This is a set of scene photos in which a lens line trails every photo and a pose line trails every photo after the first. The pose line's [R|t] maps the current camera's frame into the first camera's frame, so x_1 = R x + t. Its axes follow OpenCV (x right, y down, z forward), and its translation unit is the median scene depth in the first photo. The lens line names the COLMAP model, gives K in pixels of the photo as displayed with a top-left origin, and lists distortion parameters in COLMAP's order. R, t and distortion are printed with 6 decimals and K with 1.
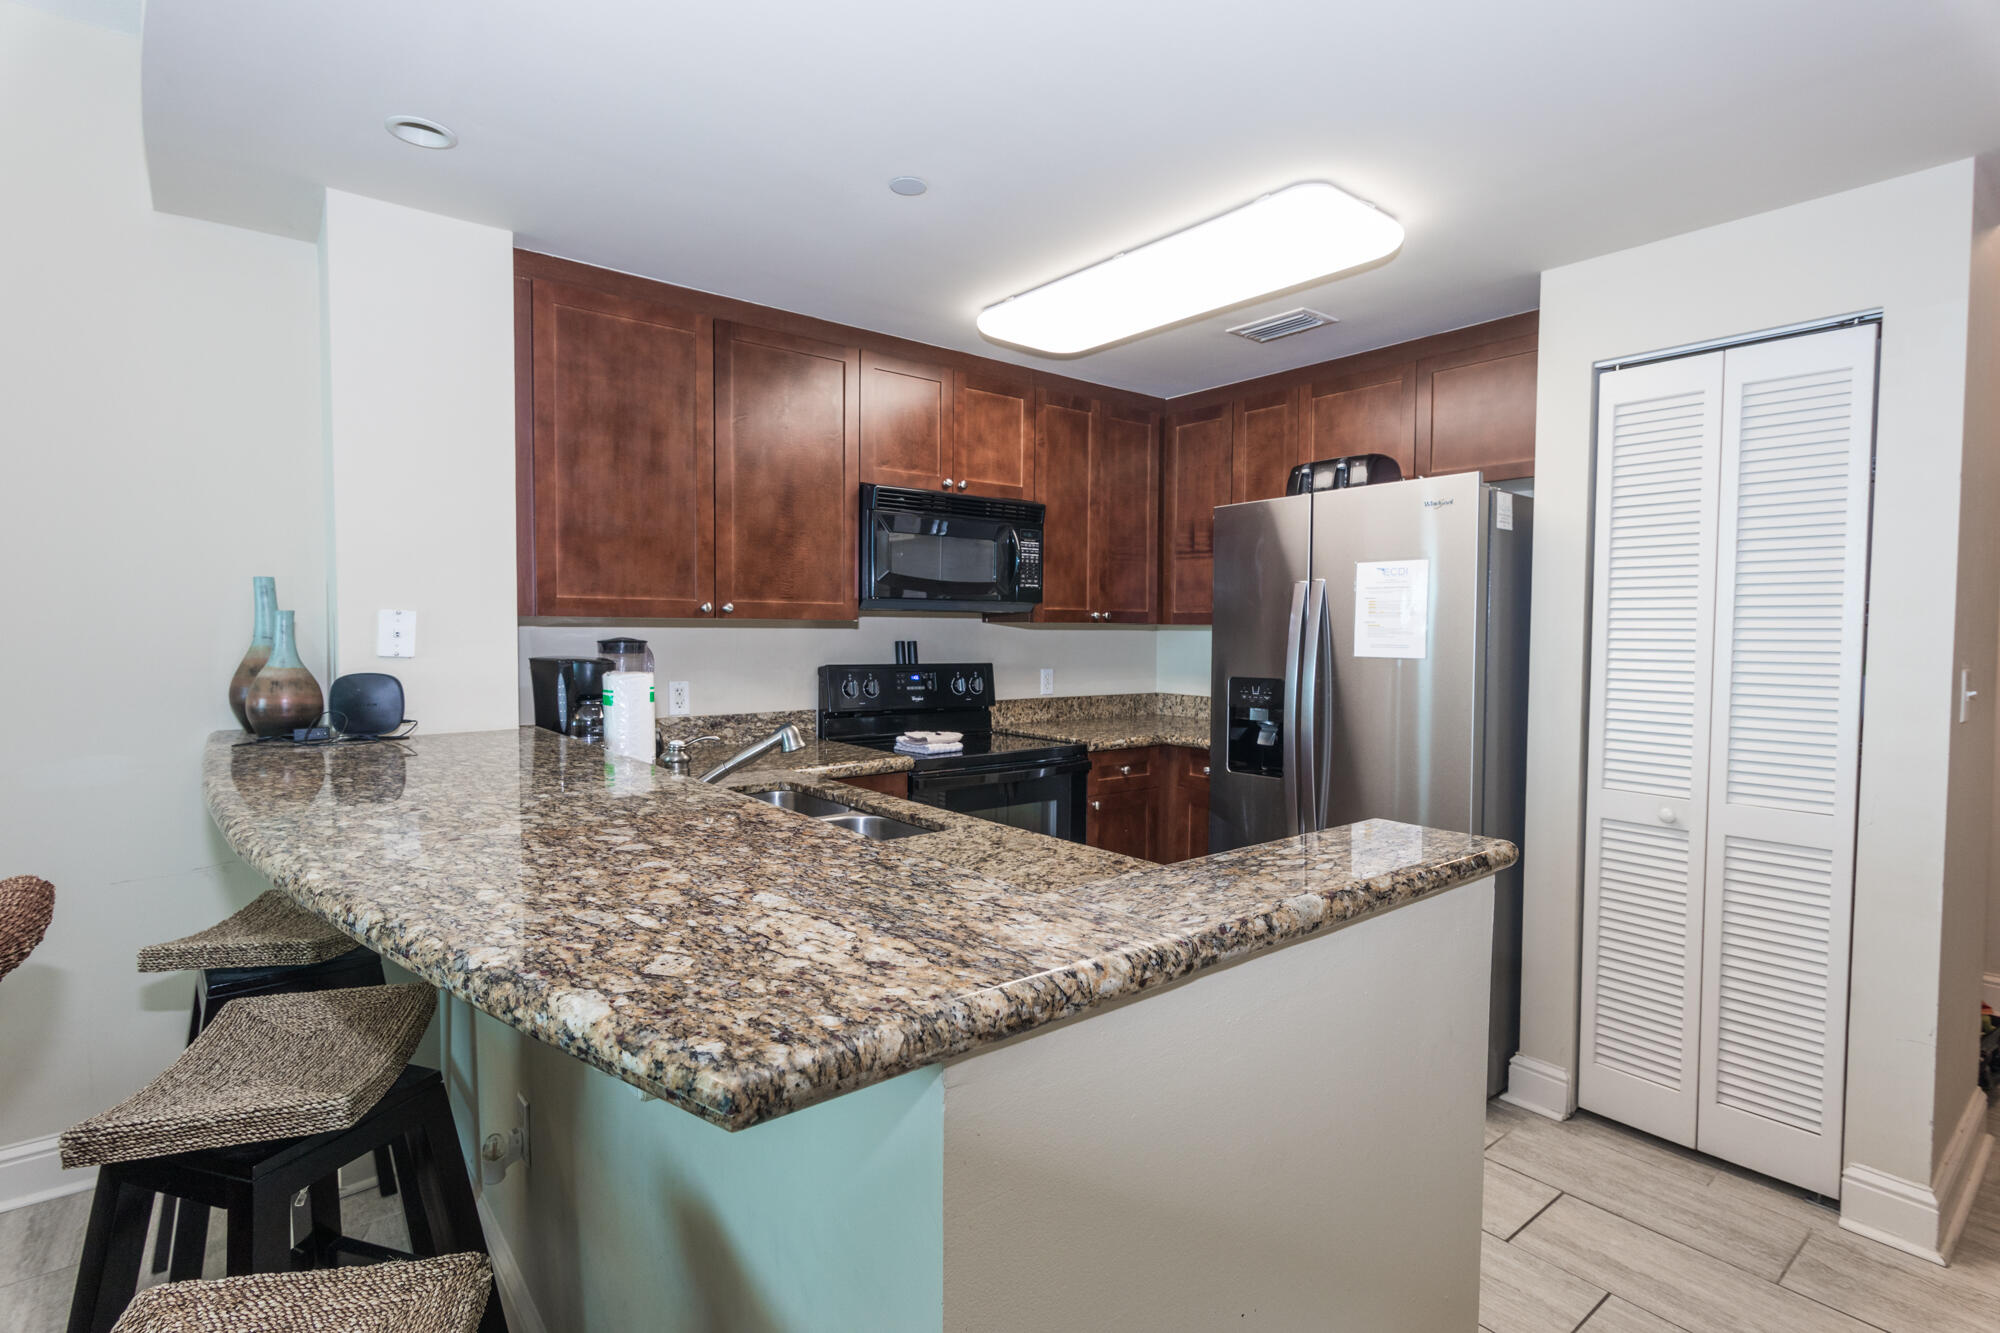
lens RADIAL K [[960.0, 0, 1000.0], [0, 960.0, 666.5], [0, 0, 1]] dist [0.001886, 0.000112]
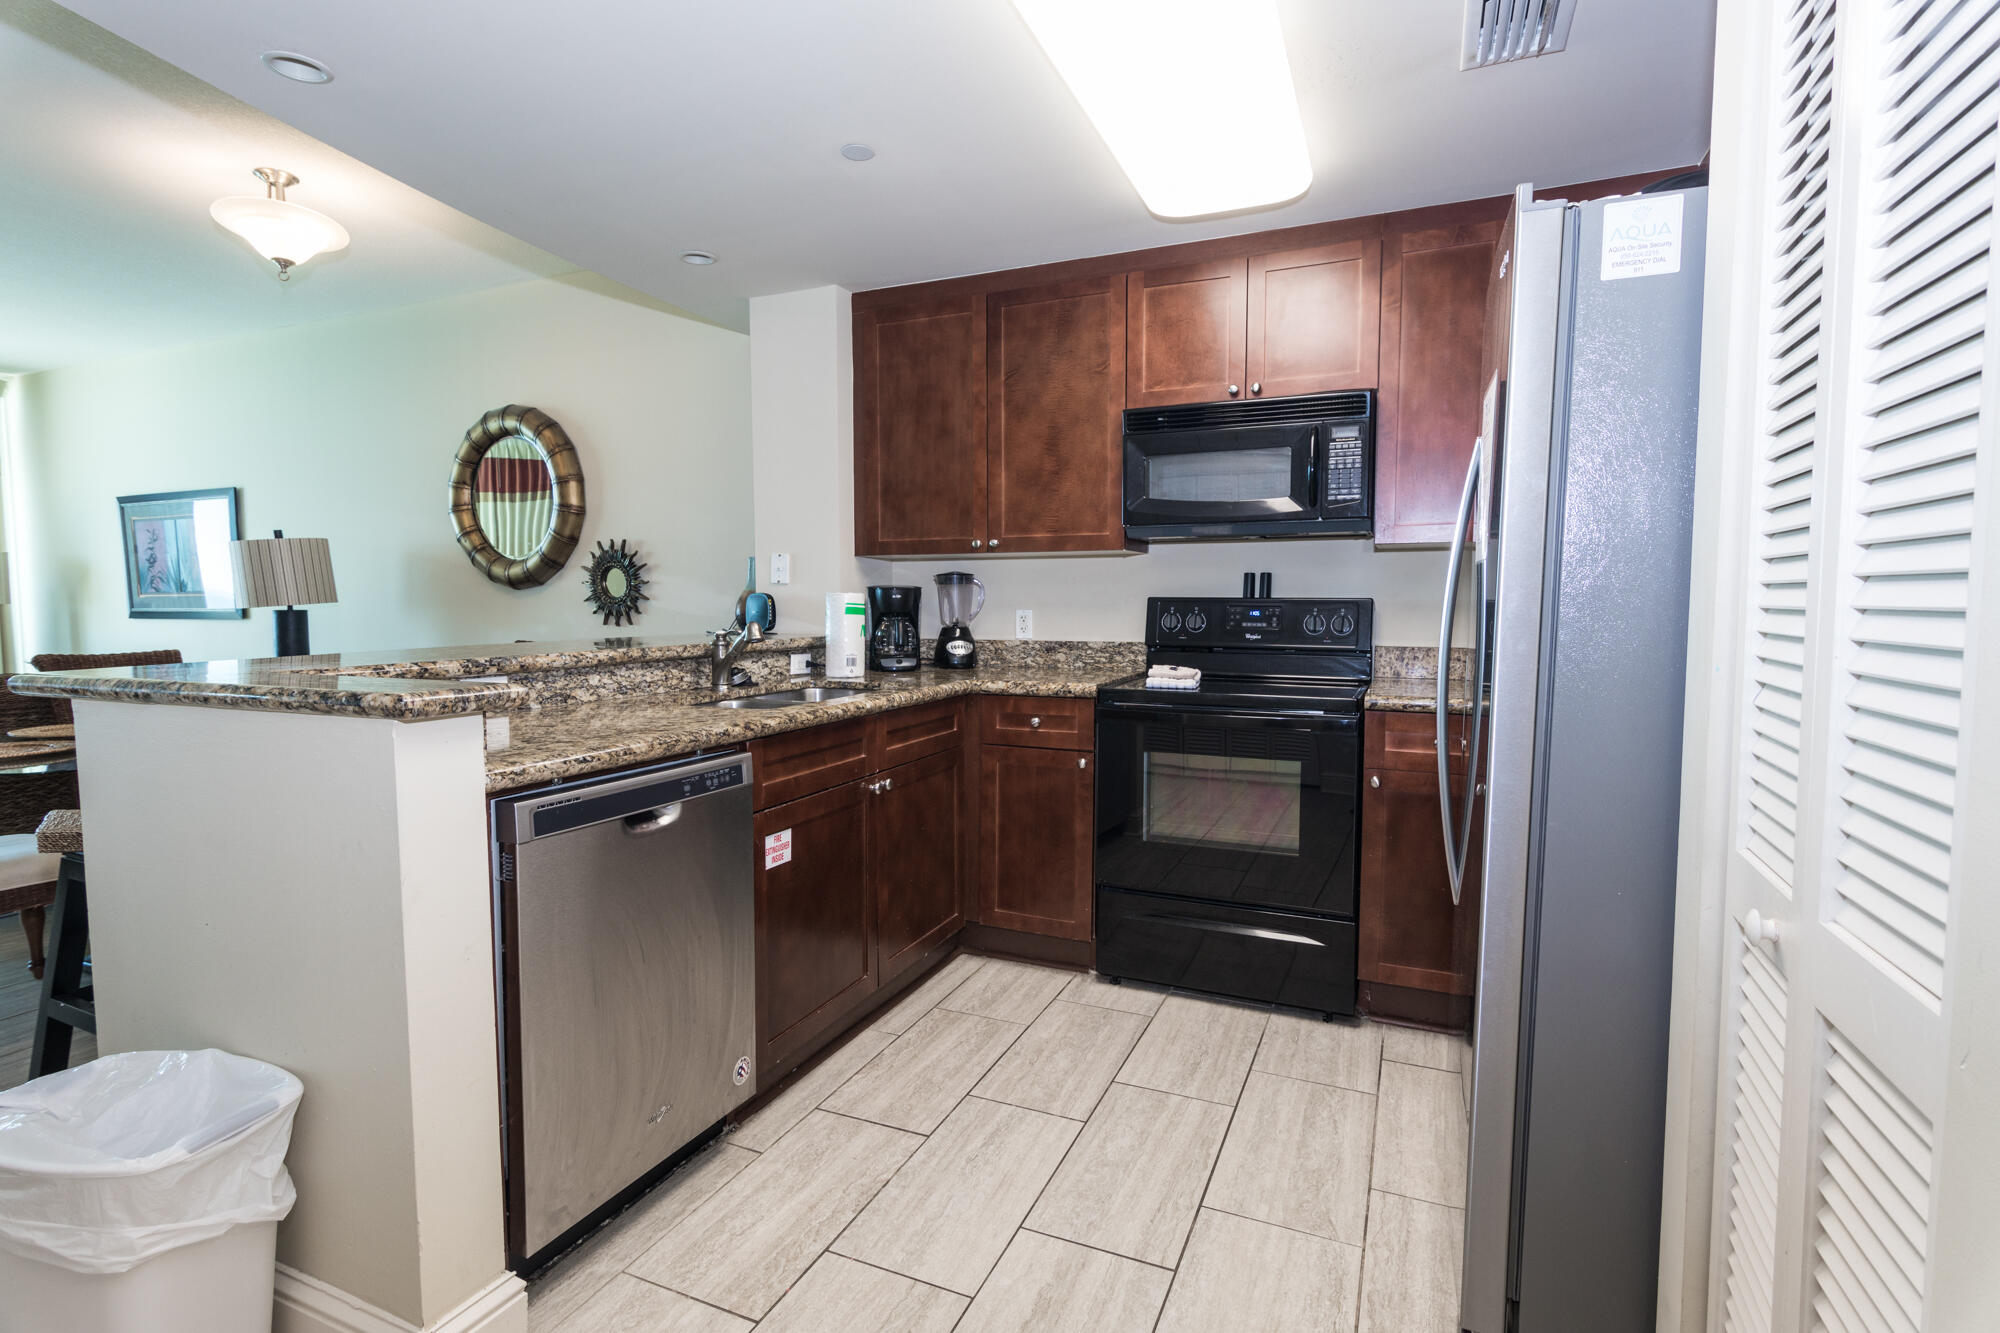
lens RADIAL K [[986.9, 0, 1000.0], [0, 986.9, 666.5], [0, 0, 1]] dist [0.003867, 0.000261]
pose [[0.455599, 0.053772, -0.888560, 0.717719], [-0.028877, 0.998541, 0.045621, 0.029994], [0.889717, 0.004874, 0.456487, 0.423377]]
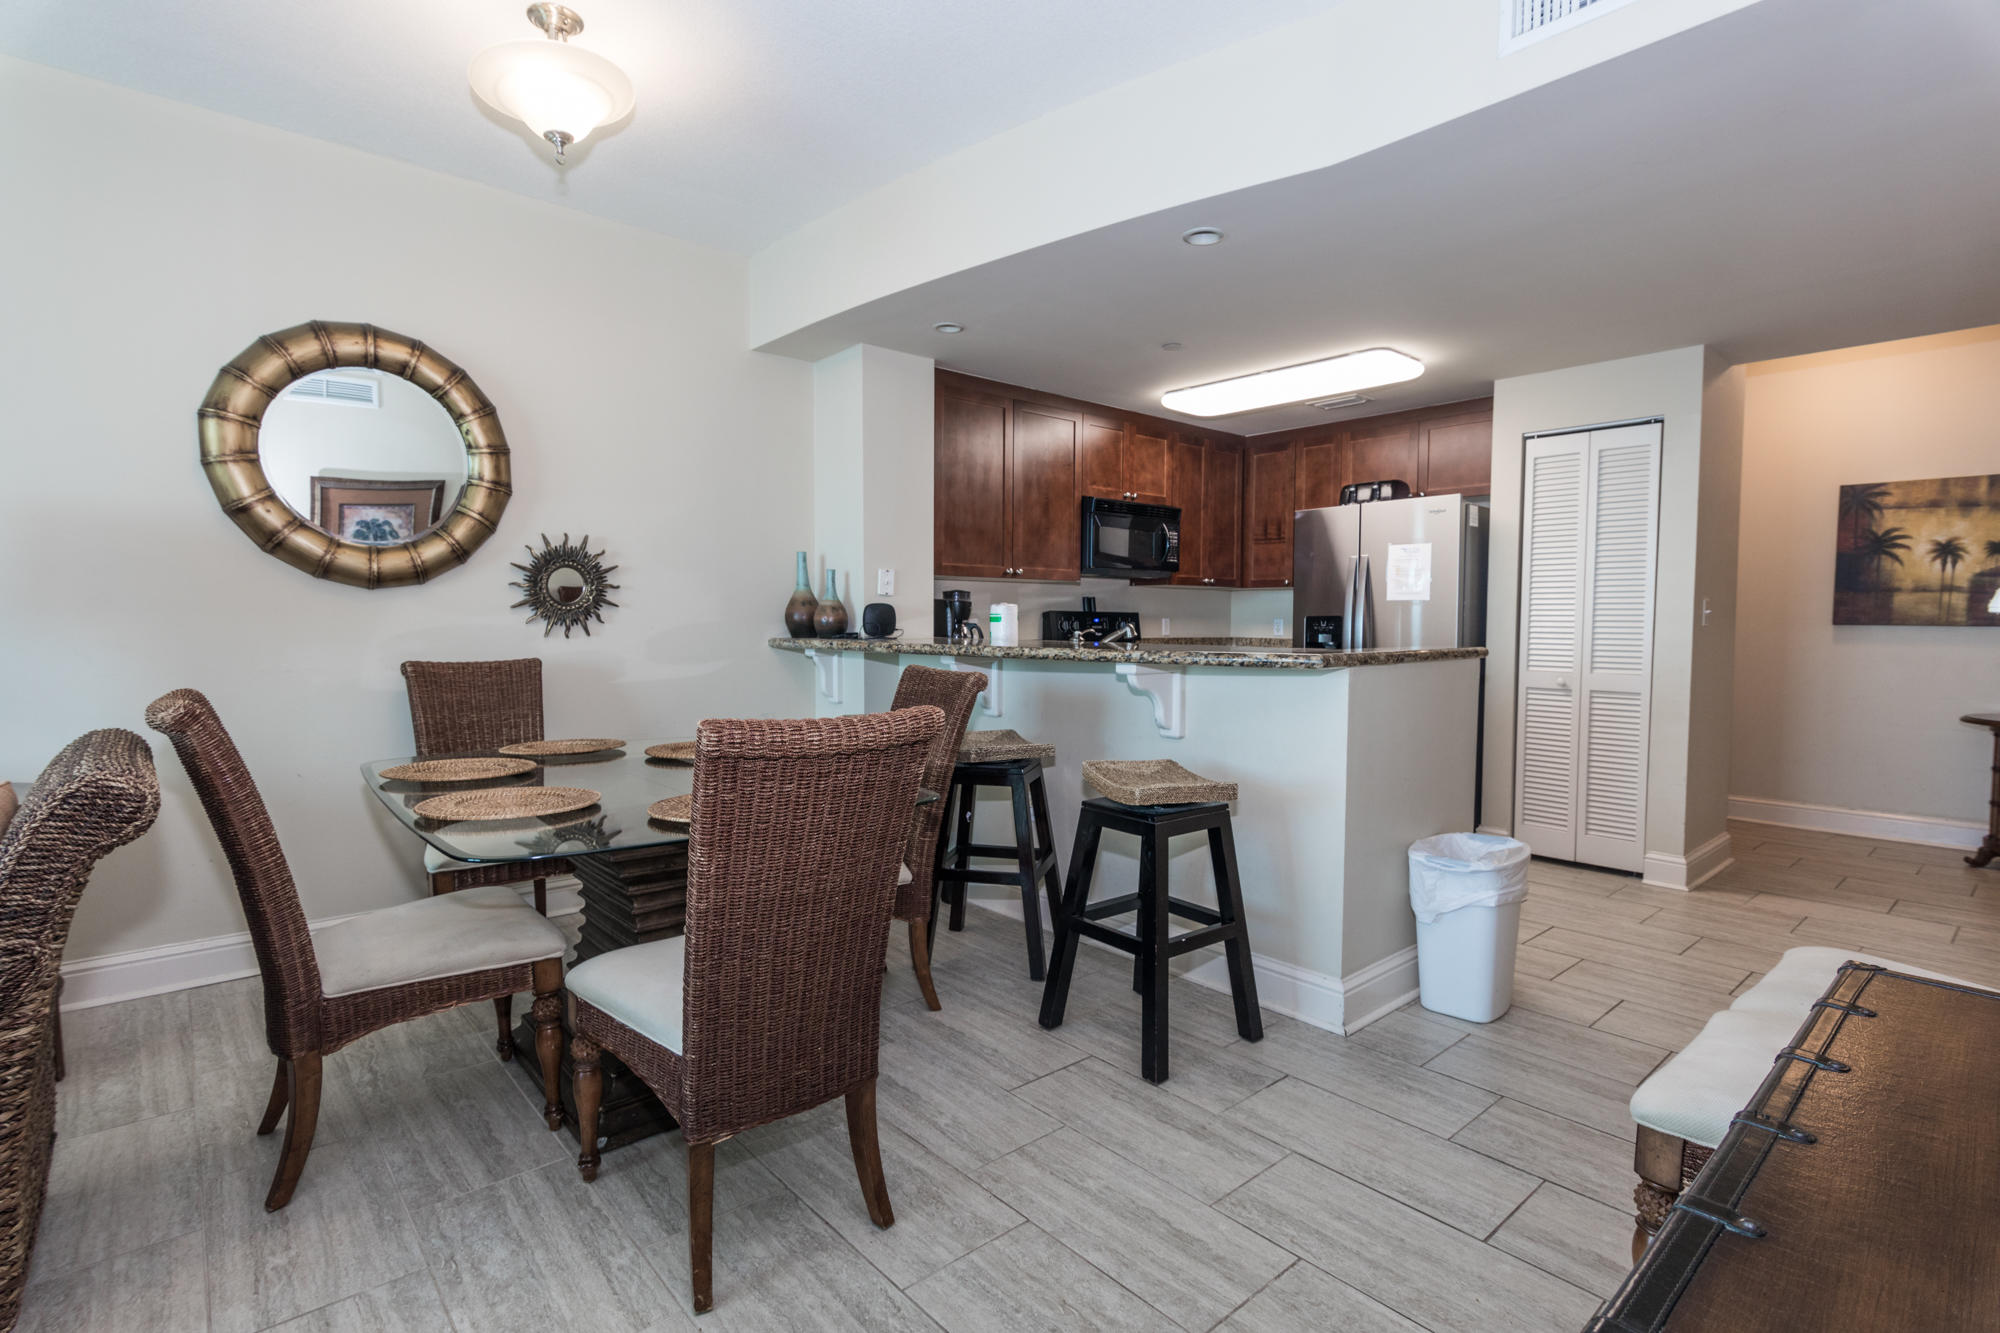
lens RADIAL K [[950.1, 0, 1000.0], [0, 950.1, 666.5], [0, 0, 1]] dist [0.001189, -0.000552]
pose [[0.999235, -0.003962, 0.038904, -0.349920], [0.003439, 0.999903, 0.013497, 0.074903], [-0.038954, -0.013353, 0.999152, -0.603851]]
